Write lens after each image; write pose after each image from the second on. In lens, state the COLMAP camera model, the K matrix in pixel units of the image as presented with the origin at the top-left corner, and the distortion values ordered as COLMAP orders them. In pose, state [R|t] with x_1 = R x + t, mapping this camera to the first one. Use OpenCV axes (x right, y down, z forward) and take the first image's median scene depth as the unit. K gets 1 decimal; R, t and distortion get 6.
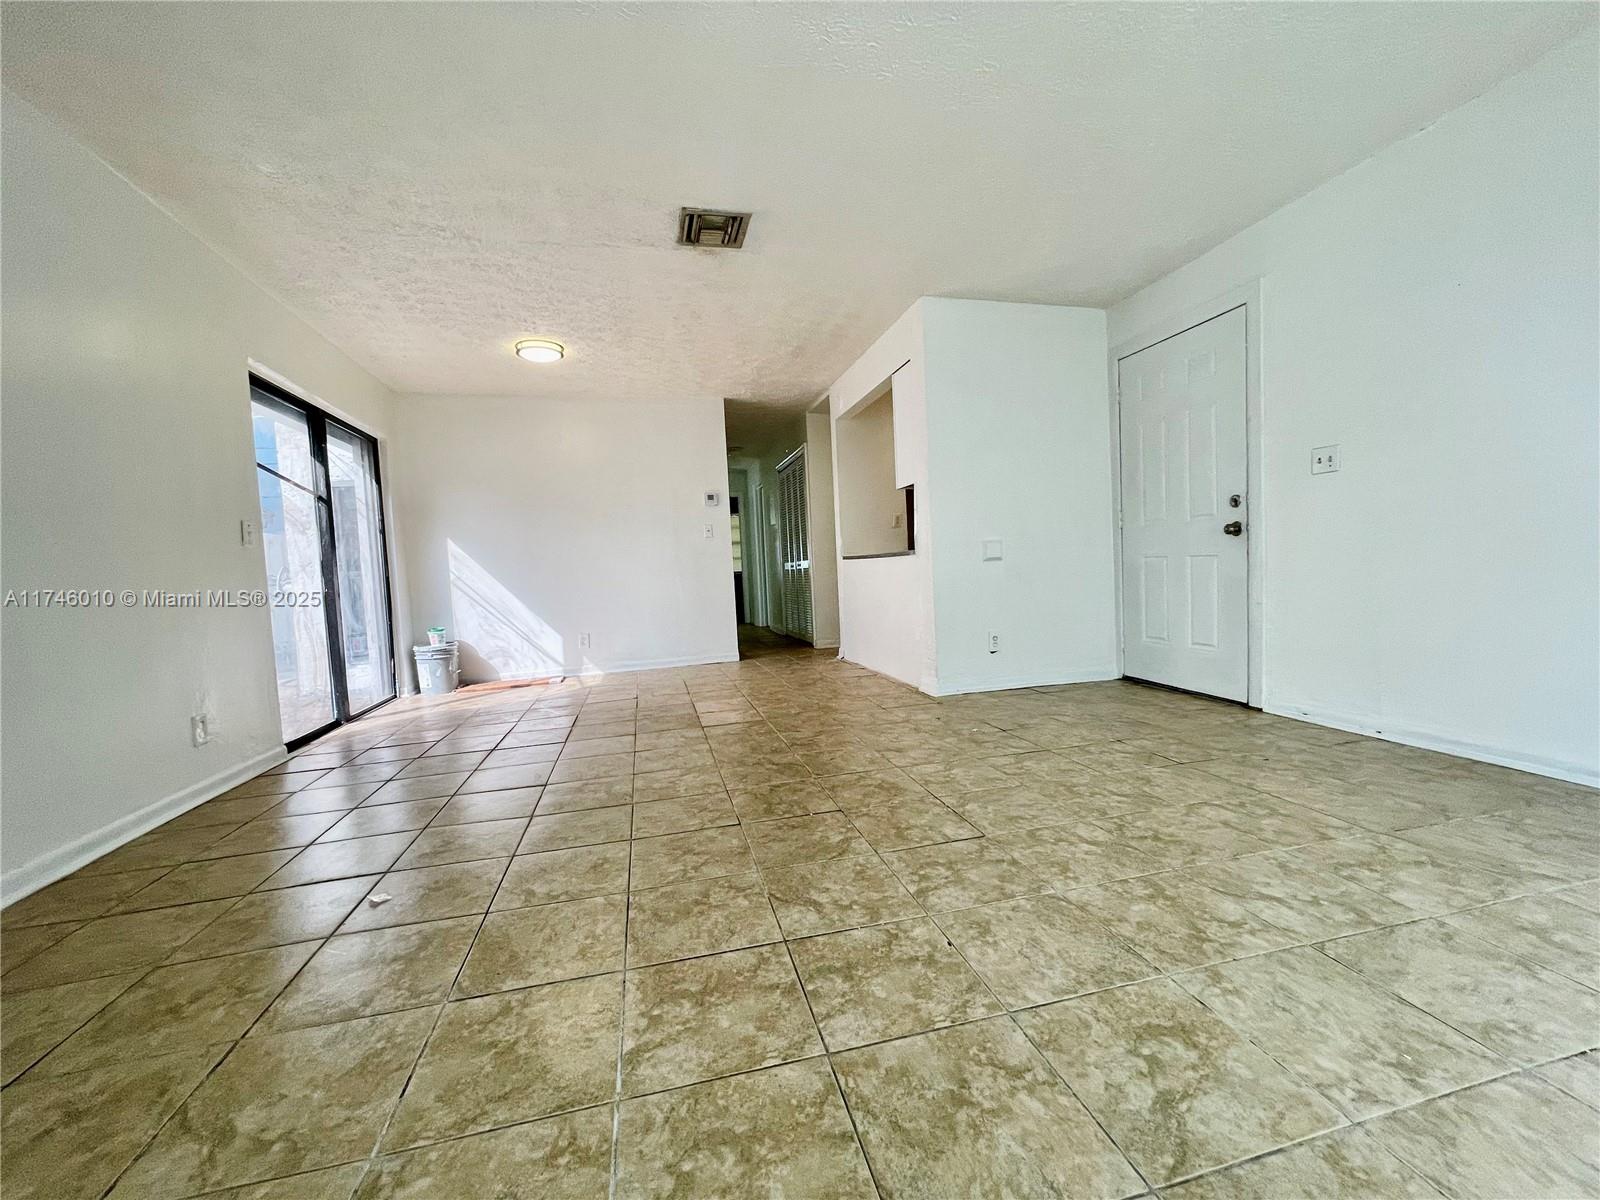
lens RADIAL K [[645.7, 0, 804.5], [0, 645.7, 598.8], [0, 0, 1]] dist [-0.001457, -0.000053]
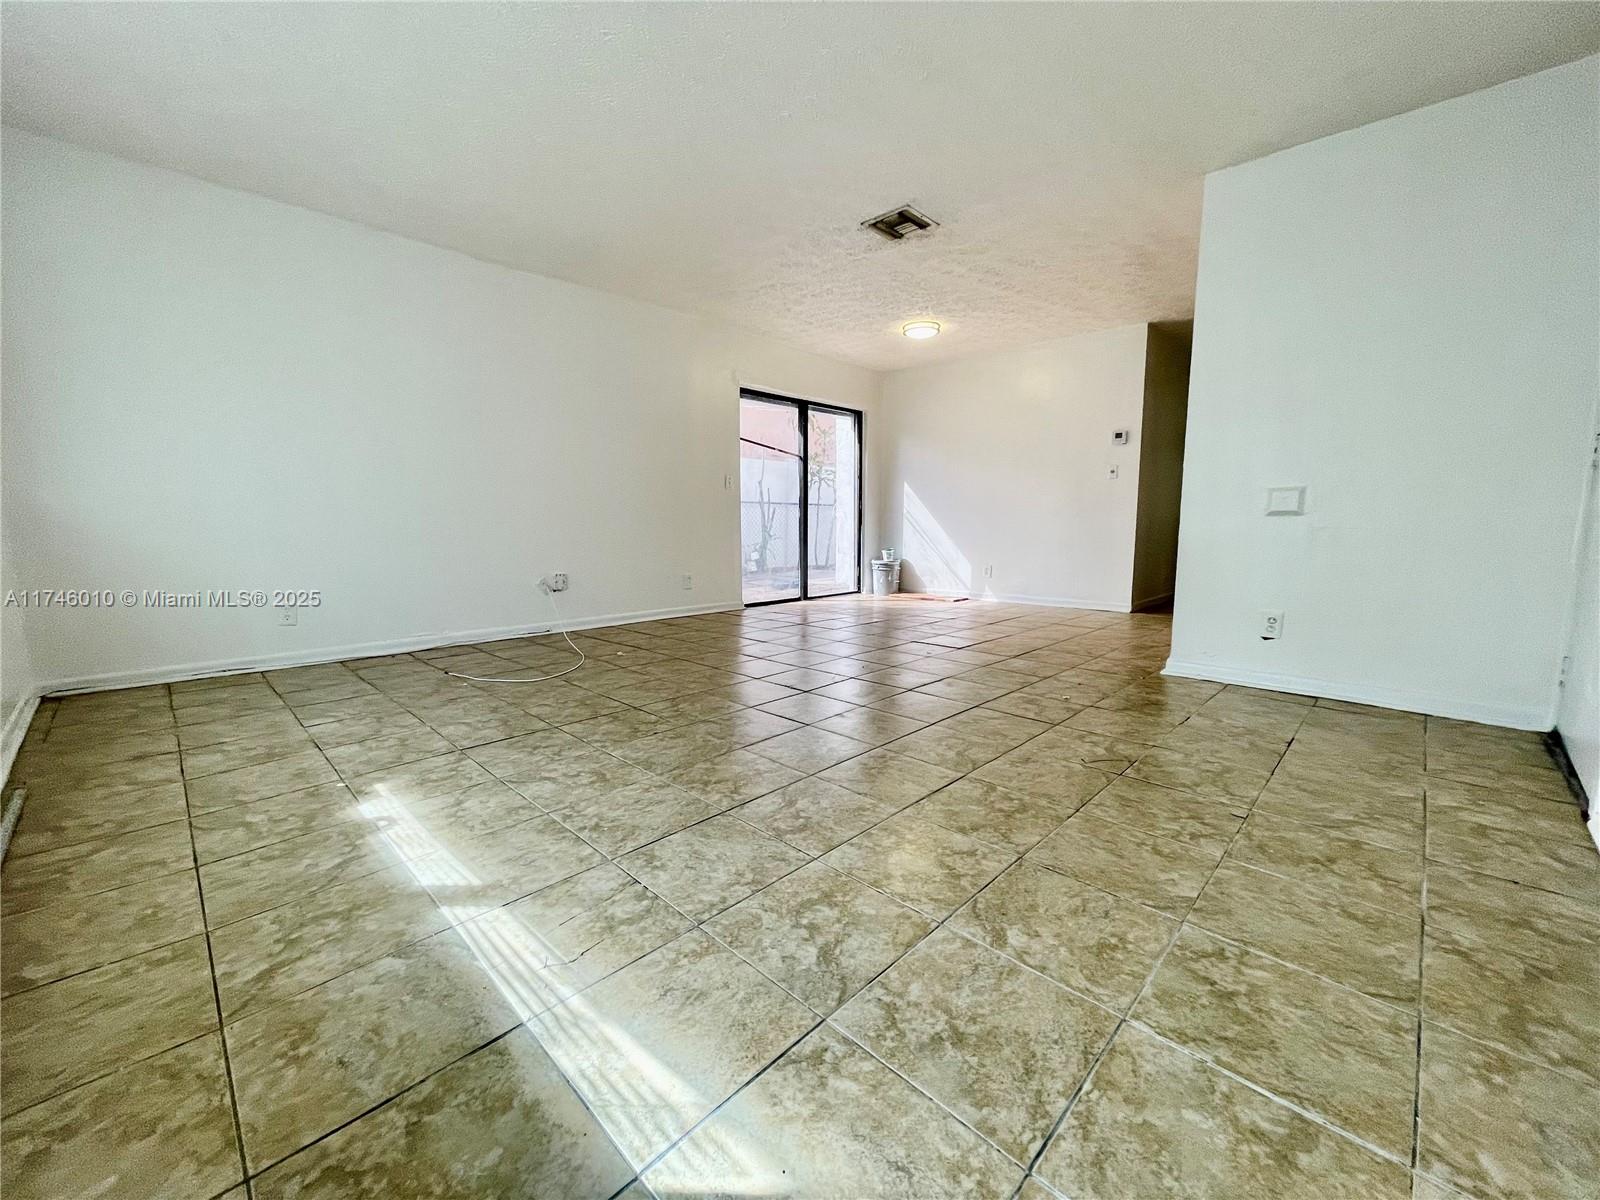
lens RADIAL K [[645.7, 0, 800.1], [0, 645.7, 601.2], [0, 0, 1]] dist [-0.001457, -0.000053]
pose [[0.528463, 0.155175, -0.834654, 0.789489], [-0.067897, 0.987729, 0.140644, -0.036137], [0.846237, -0.017655, 0.532514, 0.180454]]
